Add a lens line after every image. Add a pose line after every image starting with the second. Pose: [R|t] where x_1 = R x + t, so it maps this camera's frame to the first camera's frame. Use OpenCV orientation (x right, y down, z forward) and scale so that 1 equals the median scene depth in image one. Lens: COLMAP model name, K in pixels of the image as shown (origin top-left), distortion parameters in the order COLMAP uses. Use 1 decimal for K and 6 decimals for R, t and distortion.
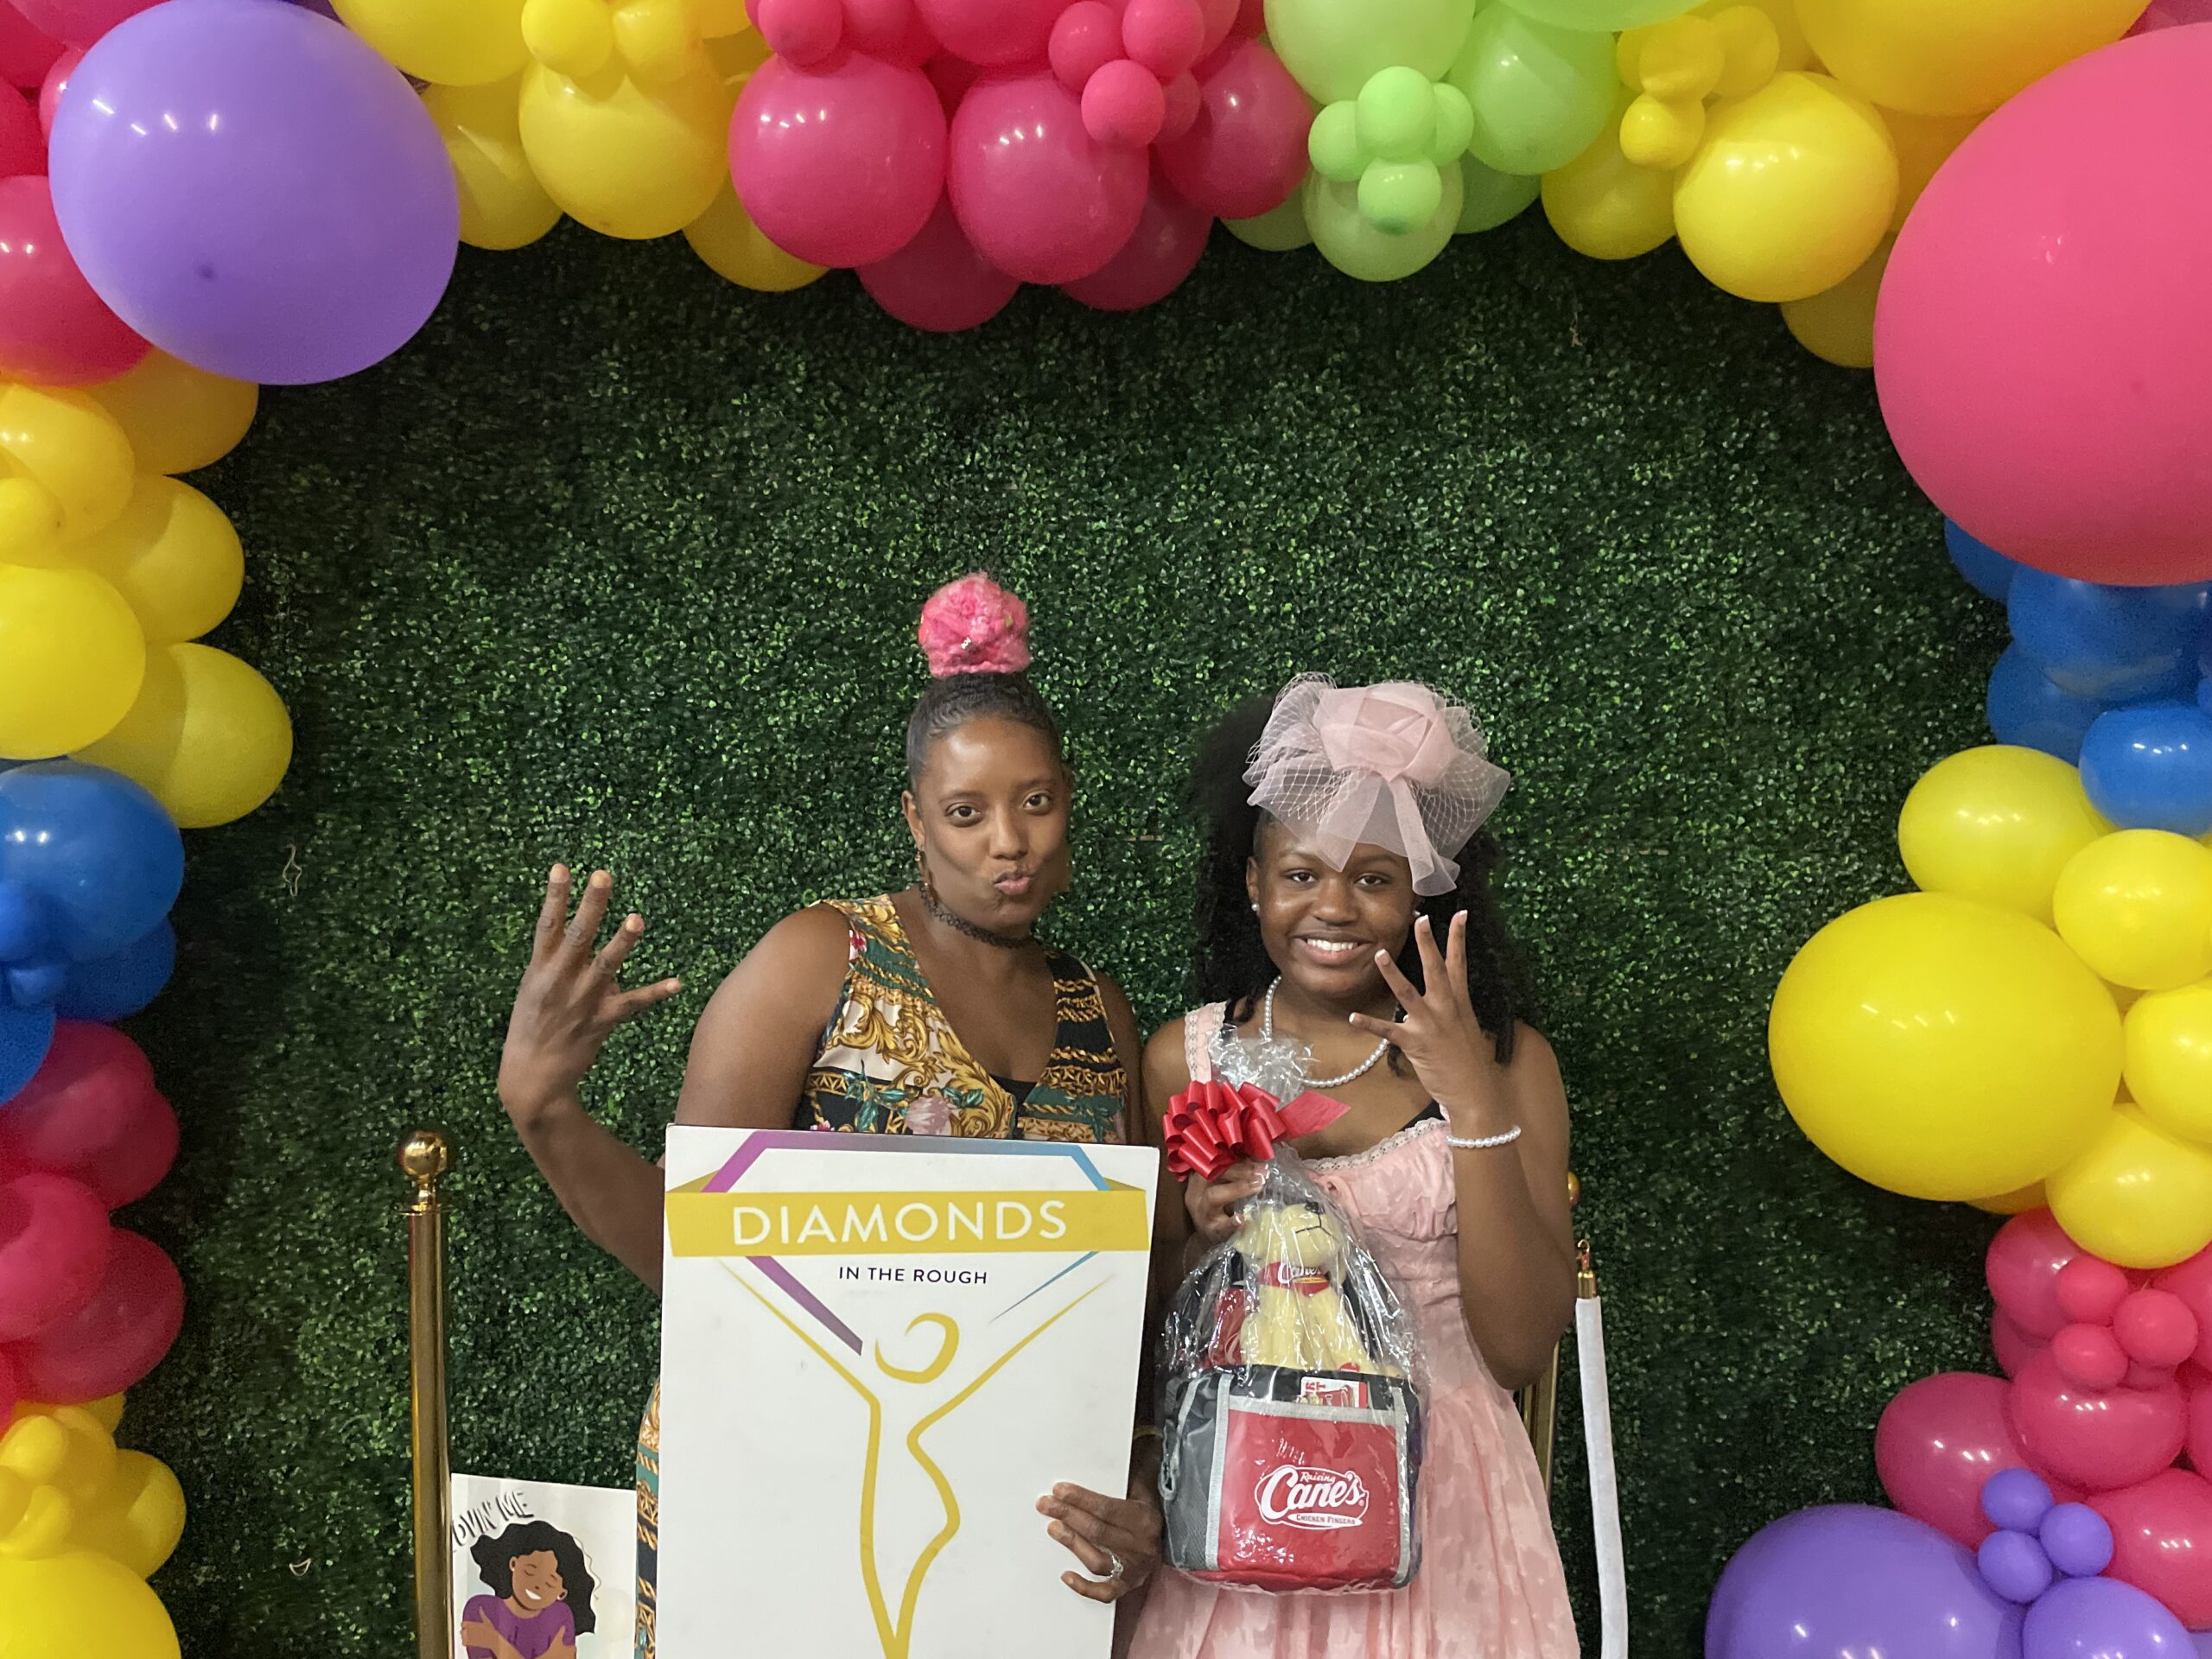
lens RADIAL K [[1752.5, 0, 1118.2], [0, 1752.5, 827.4], [0, 0, 1]] dist [0.072760, -0.021524]
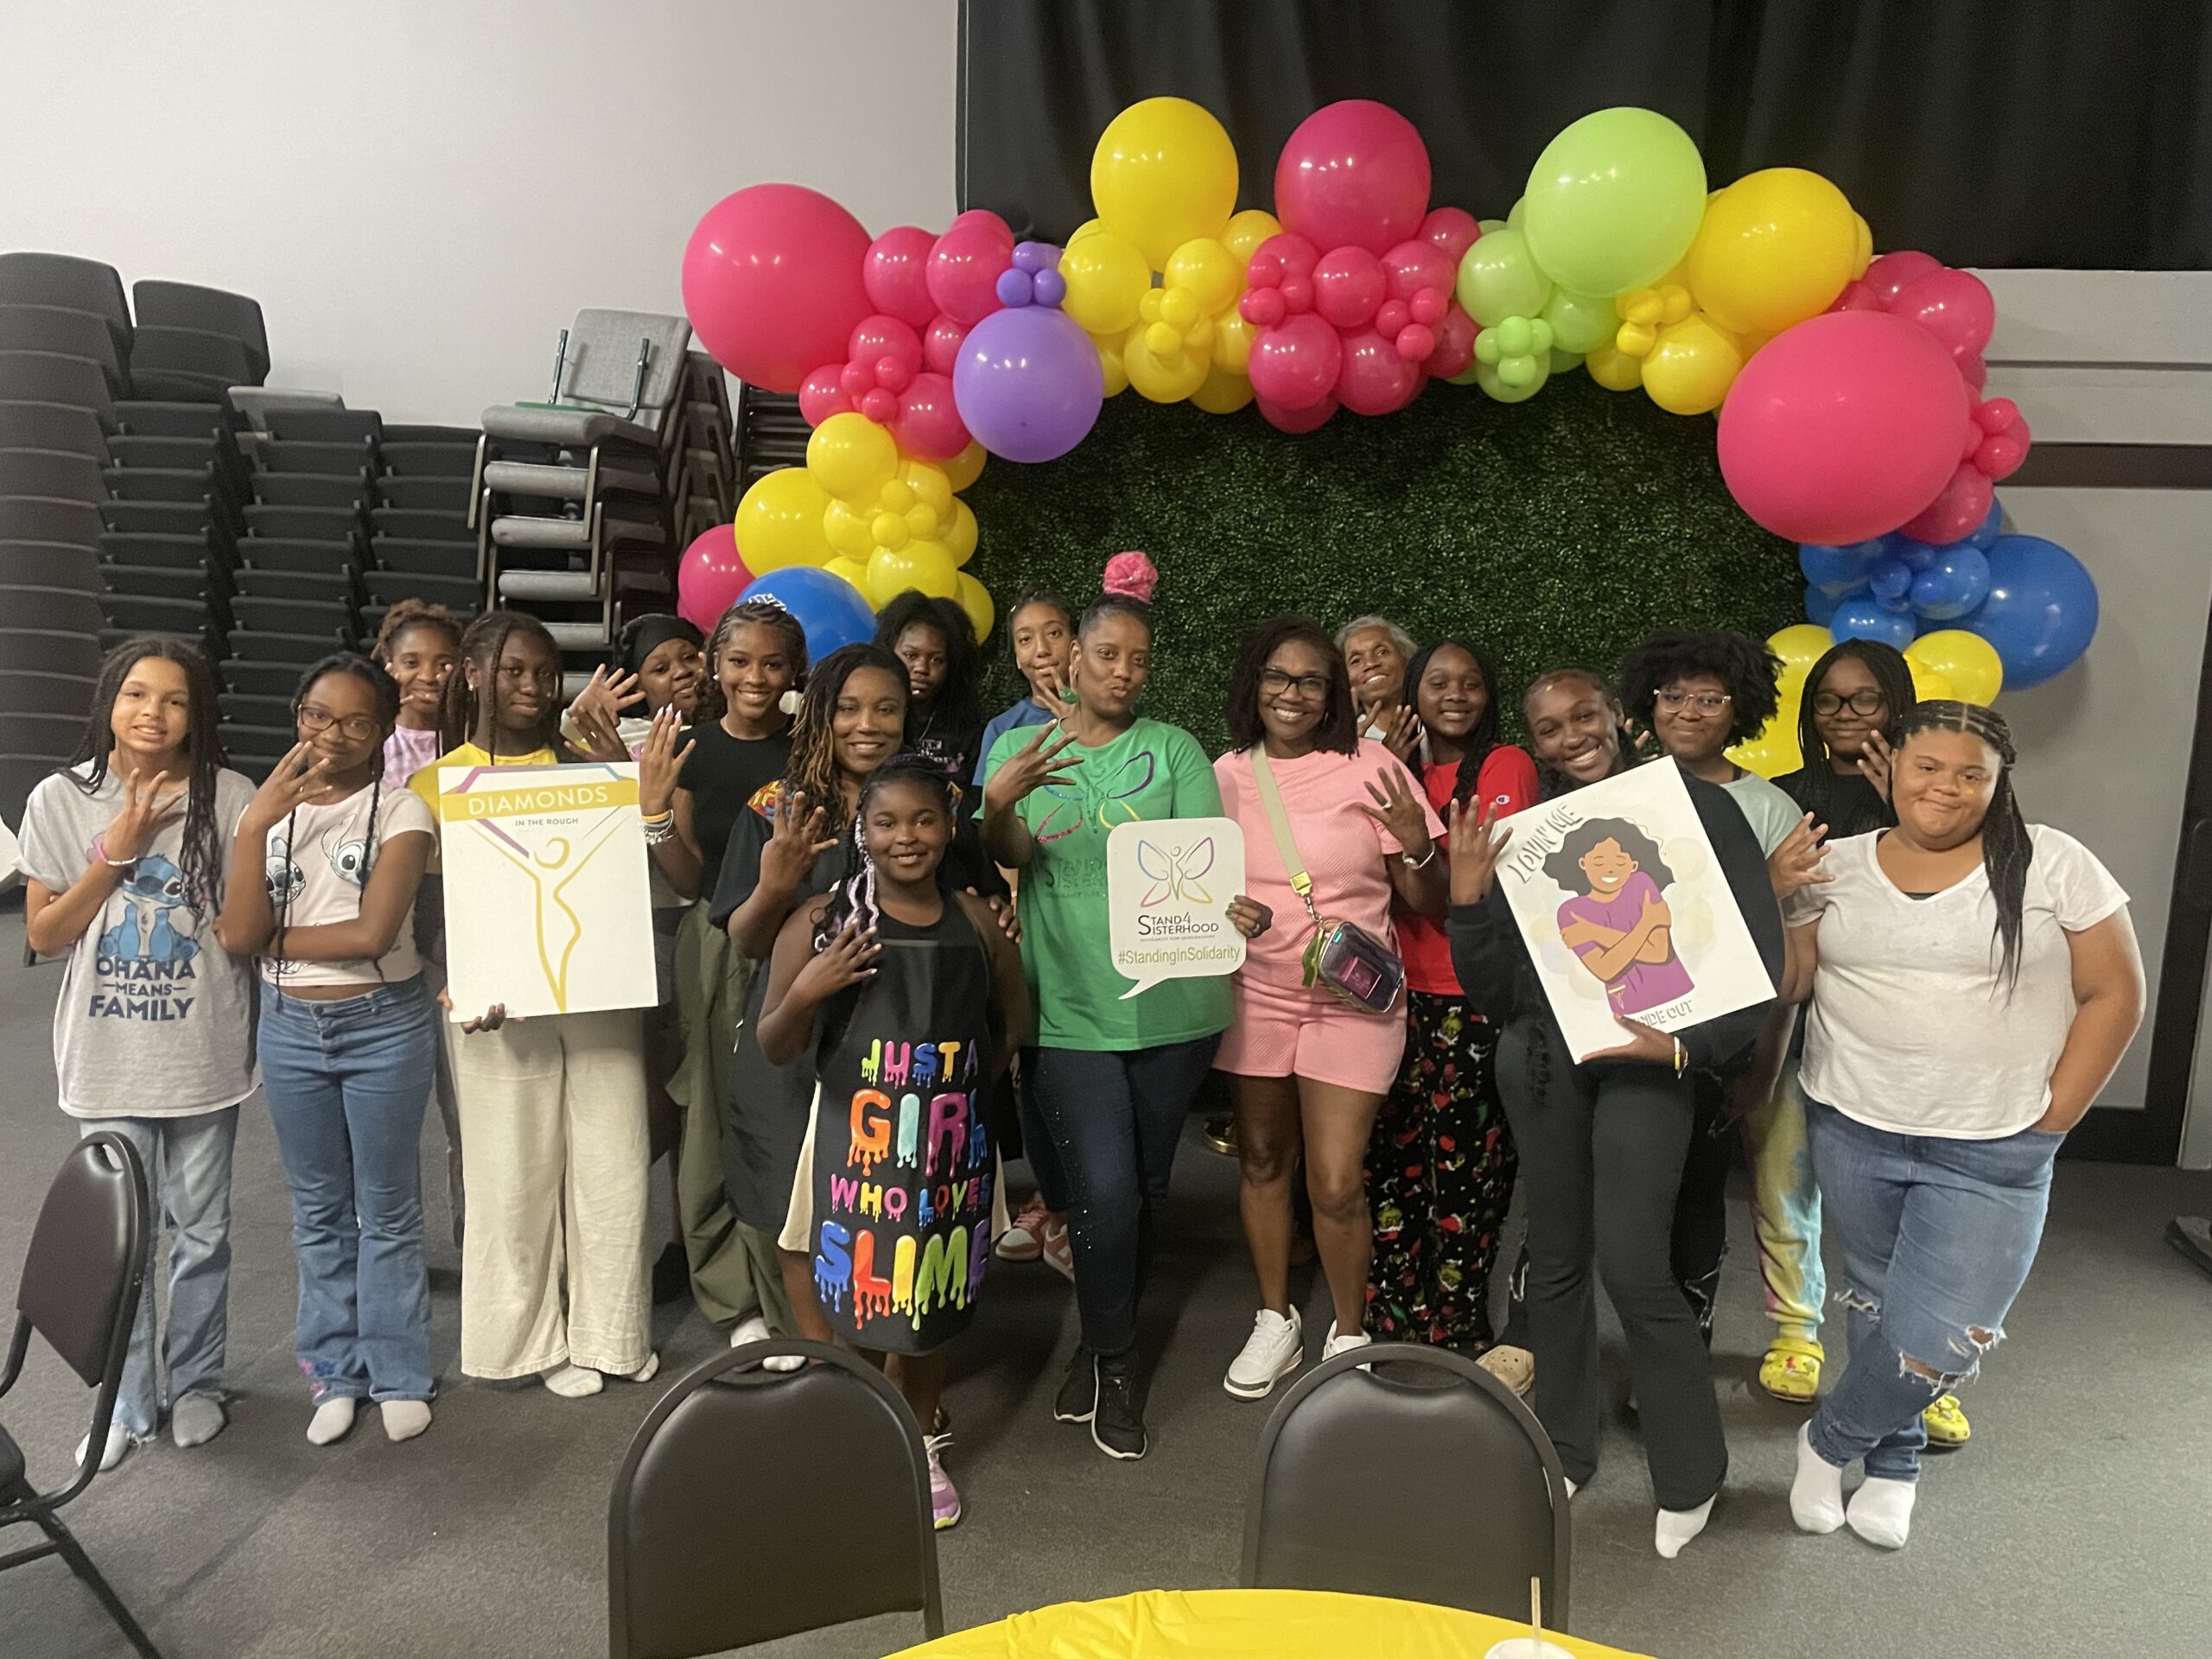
lens RADIAL K [[1606.6, 0, 1106.7], [0, 1606.6, 852.5], [0, 0, 1]] dist [0.079248, -0.081444]
pose [[0.989837, 0.028173, -0.139387, -0.041704], [-0.018135, 0.997184, 0.072770, 0.093342], [0.141045, -0.069503, 0.987561, -0.956308]]
